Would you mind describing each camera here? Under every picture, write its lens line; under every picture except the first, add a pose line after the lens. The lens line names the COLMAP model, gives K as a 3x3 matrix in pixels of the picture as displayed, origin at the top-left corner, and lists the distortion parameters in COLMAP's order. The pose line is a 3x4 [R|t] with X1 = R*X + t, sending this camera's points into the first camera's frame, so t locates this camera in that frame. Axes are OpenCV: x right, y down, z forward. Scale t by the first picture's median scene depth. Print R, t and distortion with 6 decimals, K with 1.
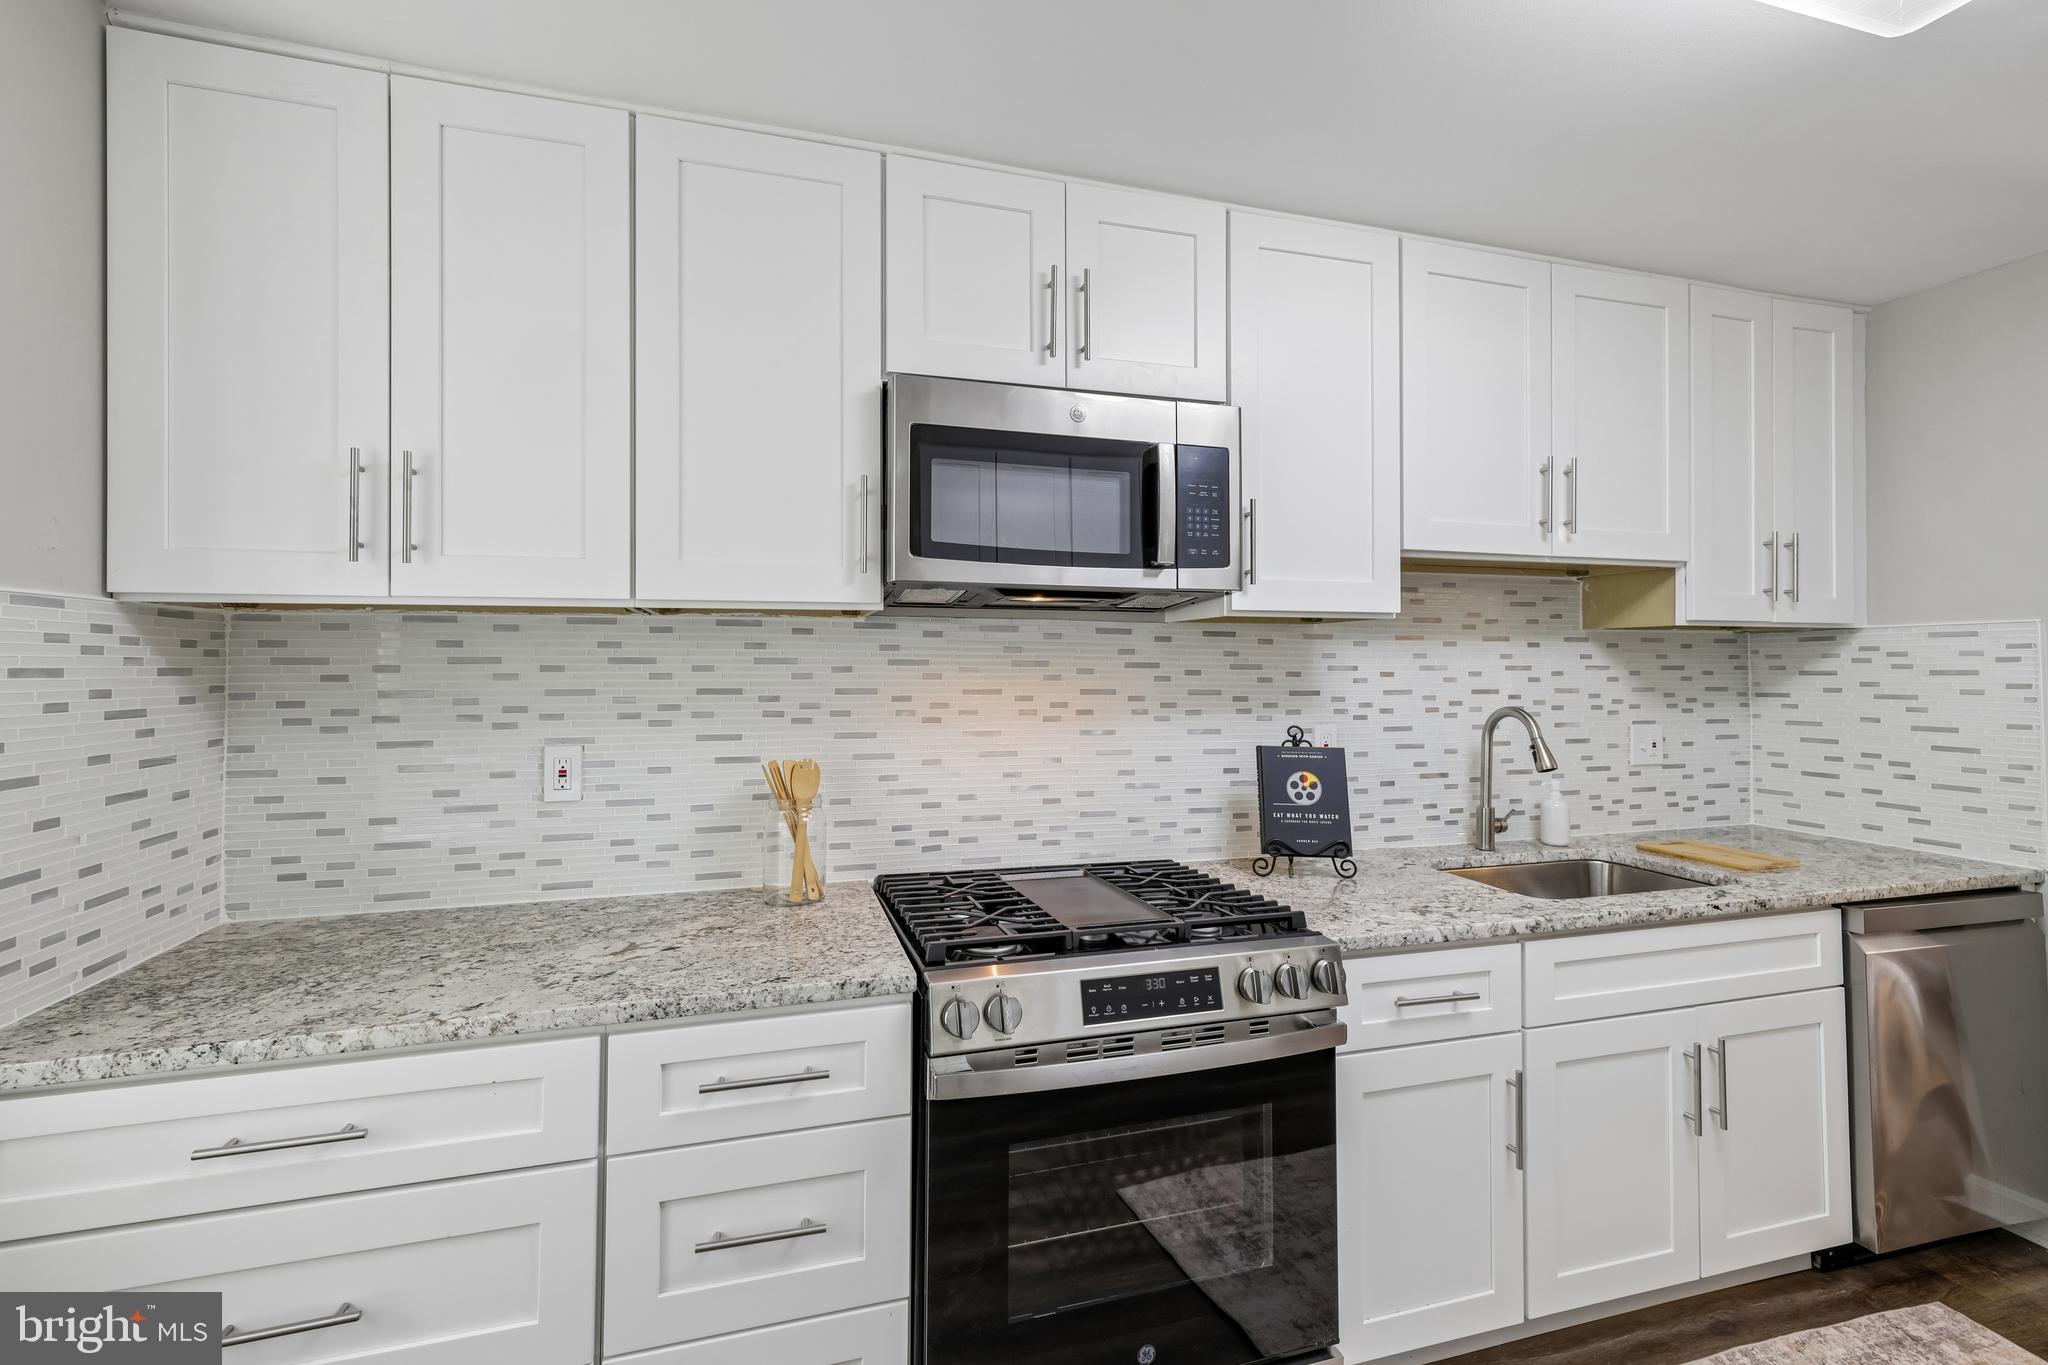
lens RADIAL K [[856.4, 0, 1000.7], [0, 856.4, 676.1], [0, 0, 1]] dist [0.001817, 0.000256]
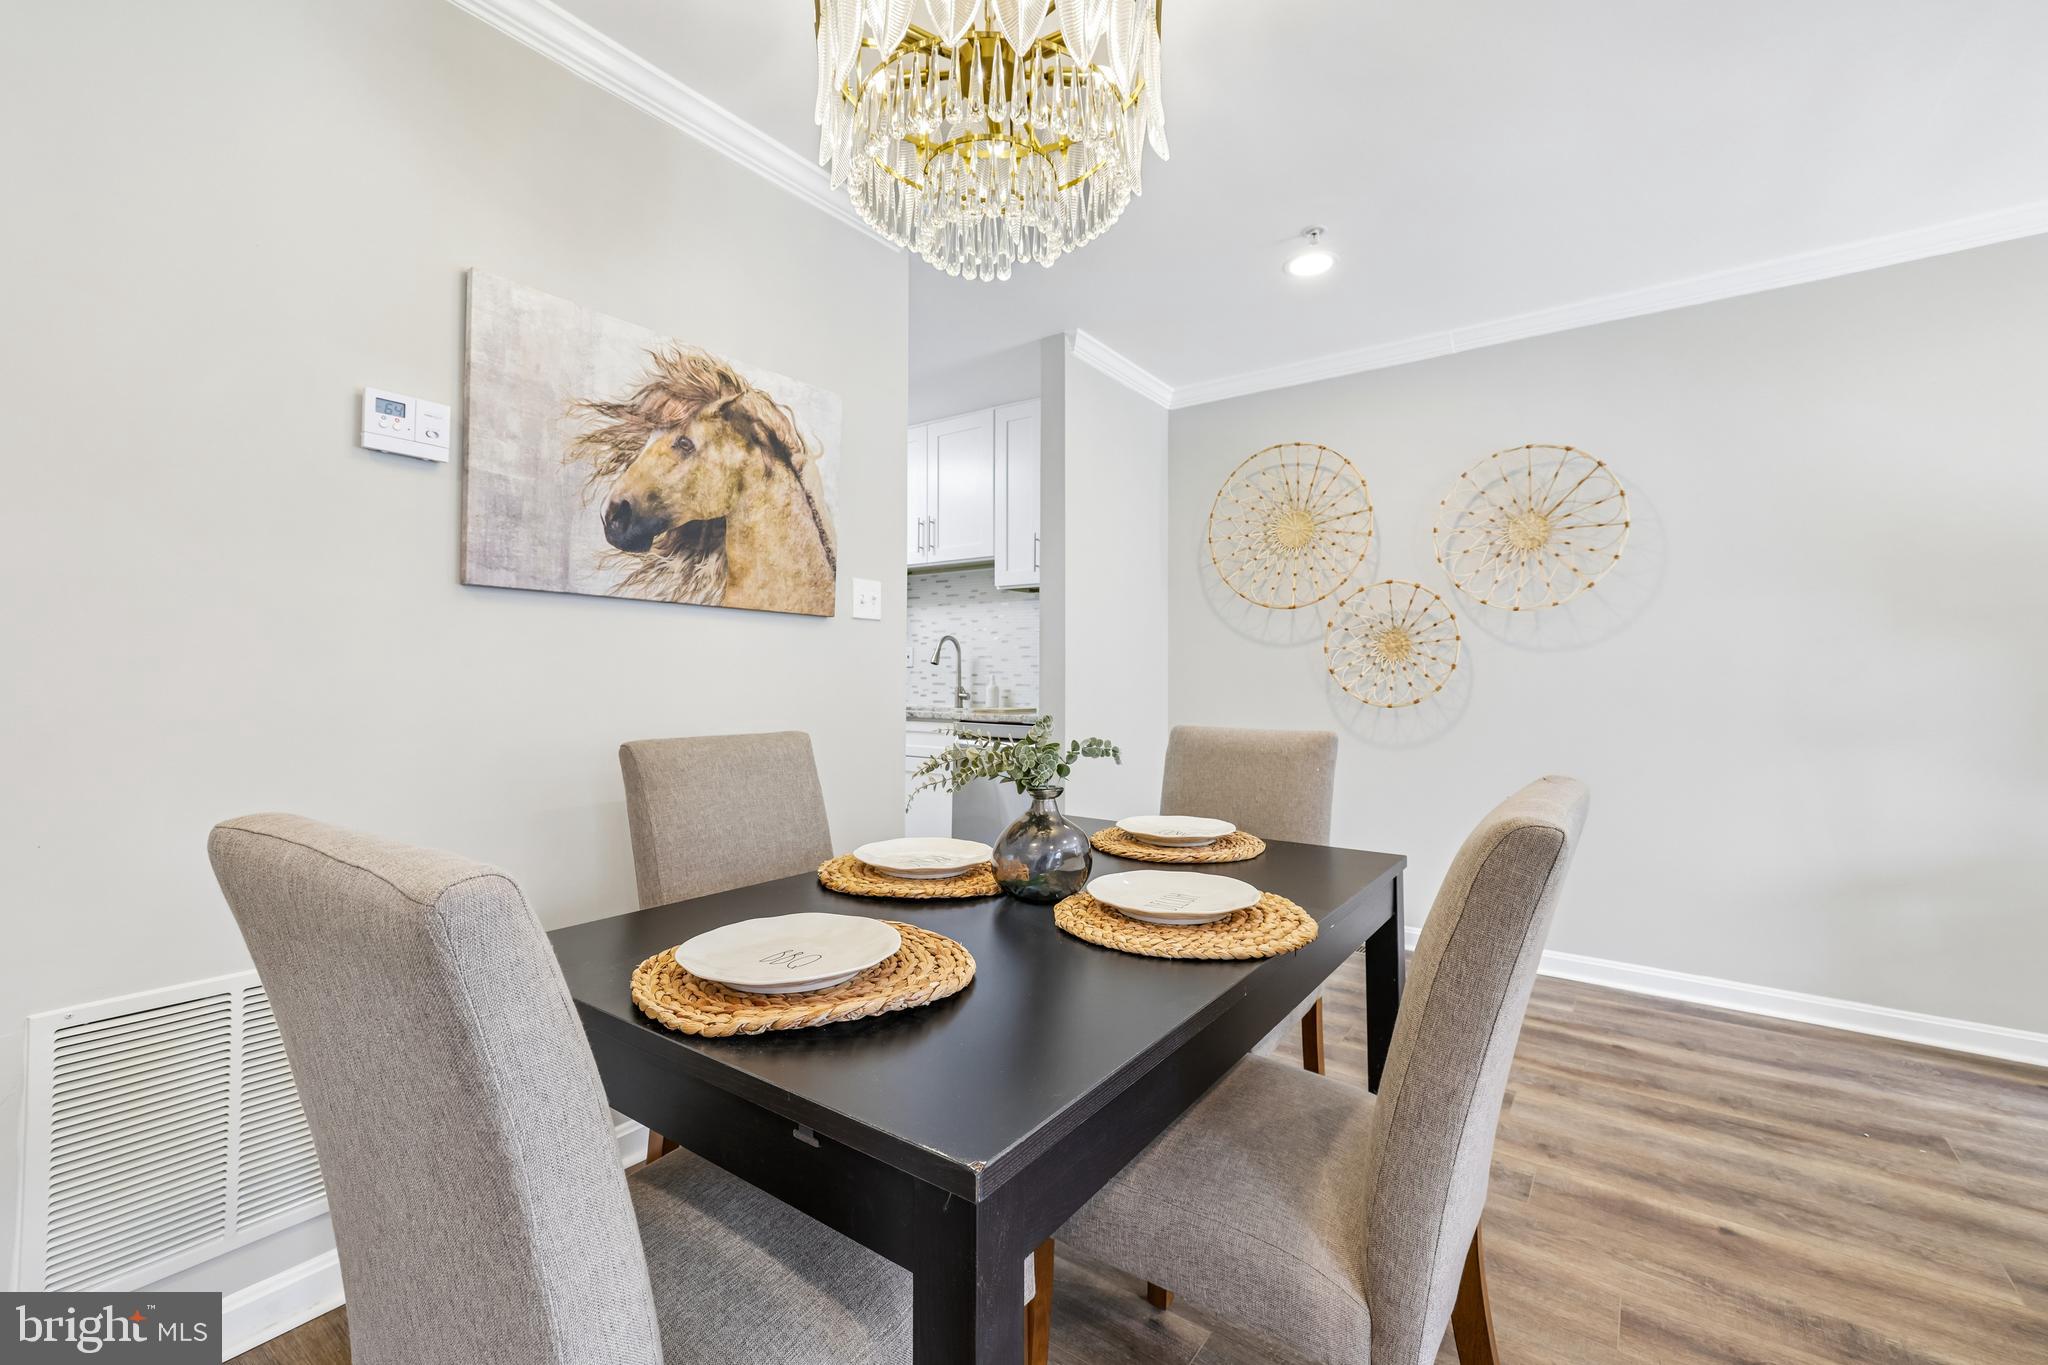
lens RADIAL K [[856.4, 0, 1000.7], [0, 856.4, 676.1], [0, 0, 1]] dist [0.001817, 0.000256]
pose [[0.613695, -0.002143, -0.789540, 2.823173], [-0.005684, 0.999958, -0.007133, 0.183724], [0.789523, 0.008866, 0.613657, -0.216159]]
